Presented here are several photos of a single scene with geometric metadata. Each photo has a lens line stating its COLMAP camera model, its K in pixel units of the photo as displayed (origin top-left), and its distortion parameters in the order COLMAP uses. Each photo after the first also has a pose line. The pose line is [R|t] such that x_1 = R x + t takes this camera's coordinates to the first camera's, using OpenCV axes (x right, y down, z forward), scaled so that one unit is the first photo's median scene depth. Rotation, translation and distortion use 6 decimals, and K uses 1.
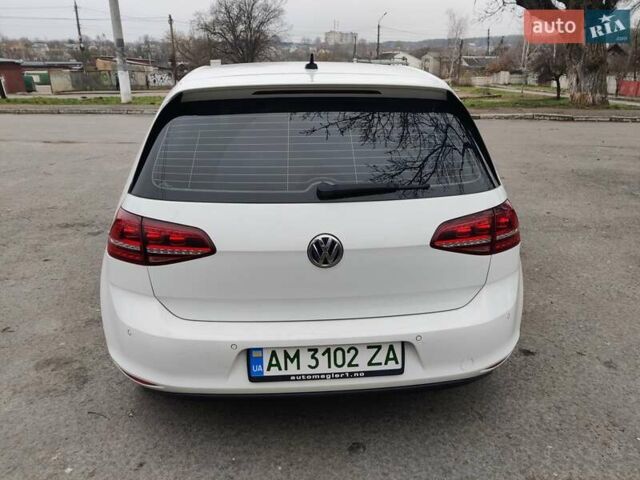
lens RADIAL K [[486.9, 0, 323.0], [0, 486.9, 252.8], [0, 0, 1]] dist [-0.001759, -0.001452]
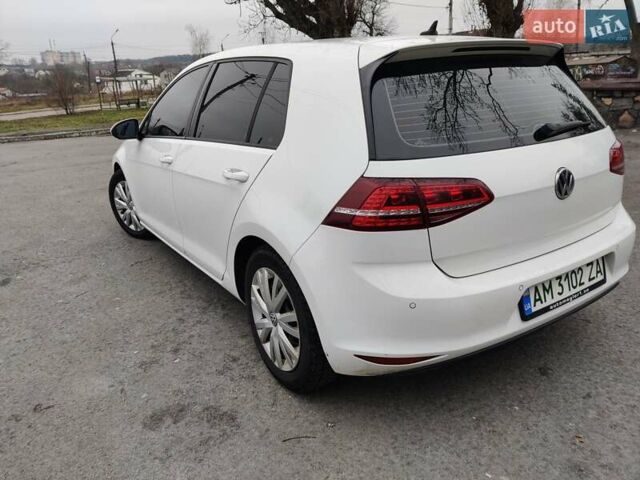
lens RADIAL K [[489.1, 0, 320.0], [0, 489.1, 240.0], [0, 0, 1]] dist [-0.009522, -0.006546]
pose [[0.877125, -0.188419, 0.441758, -0.257325], [0.211471, 0.977380, -0.003010, 0.002008], [-0.431198, 0.096059, 0.897129, 0.065406]]
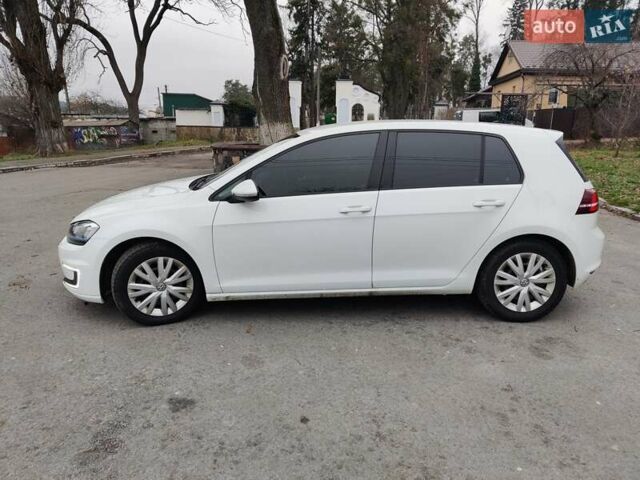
lens RADIAL K [[486.9, 0, 323.0], [0, 486.9, 252.8], [0, 0, 1]] dist [-0.001759, -0.001452]
pose [[0.052232, -0.255589, 0.965374, -0.702096], [0.355624, 0.908081, 0.221179, -0.194666], [-0.933168, 0.331758, 0.138325, 0.516159]]
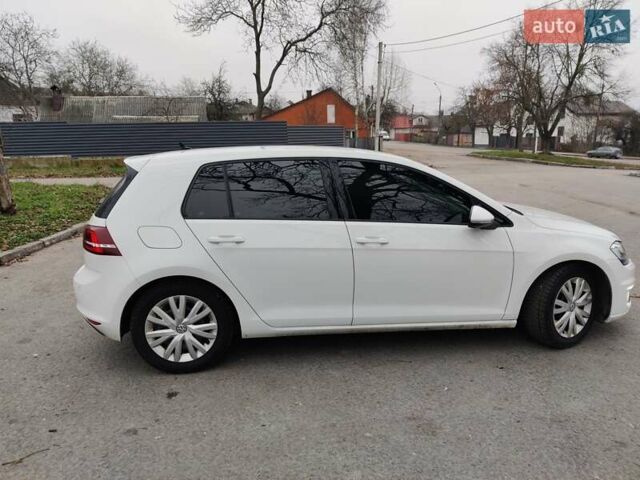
lens RADIAL K [[486.0, 0, 320.9], [0, 486.0, 243.7], [0, 0, 1]] dist [-0.008386, -0.003241]
pose [[0.066175, 0.207053, -0.976089, 0.616028], [-0.349474, 0.921081, 0.171692, -0.180807], [0.934606, 0.329756, 0.133312, 0.445445]]
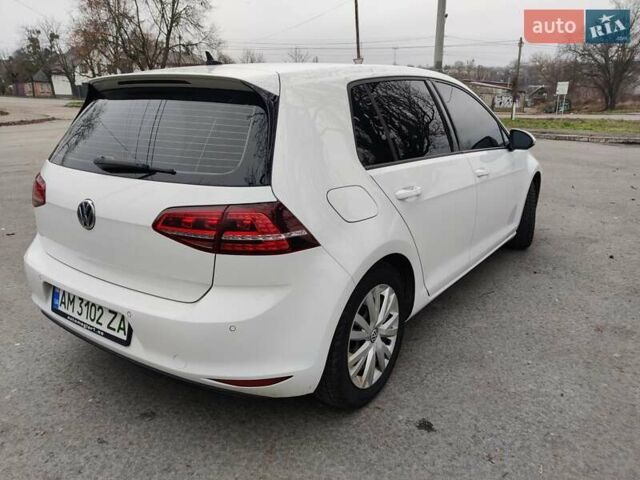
lens RADIAL K [[486.0, 0, 320.9], [0, 486.0, 243.7], [0, 0, 1]] dist [-0.008386, -0.003241]
pose [[0.772983, 0.192743, -0.604440, 0.294155], [-0.227827, 0.973515, 0.019078, -0.021872], [0.592108, 0.122961, 0.796422, 0.108376]]
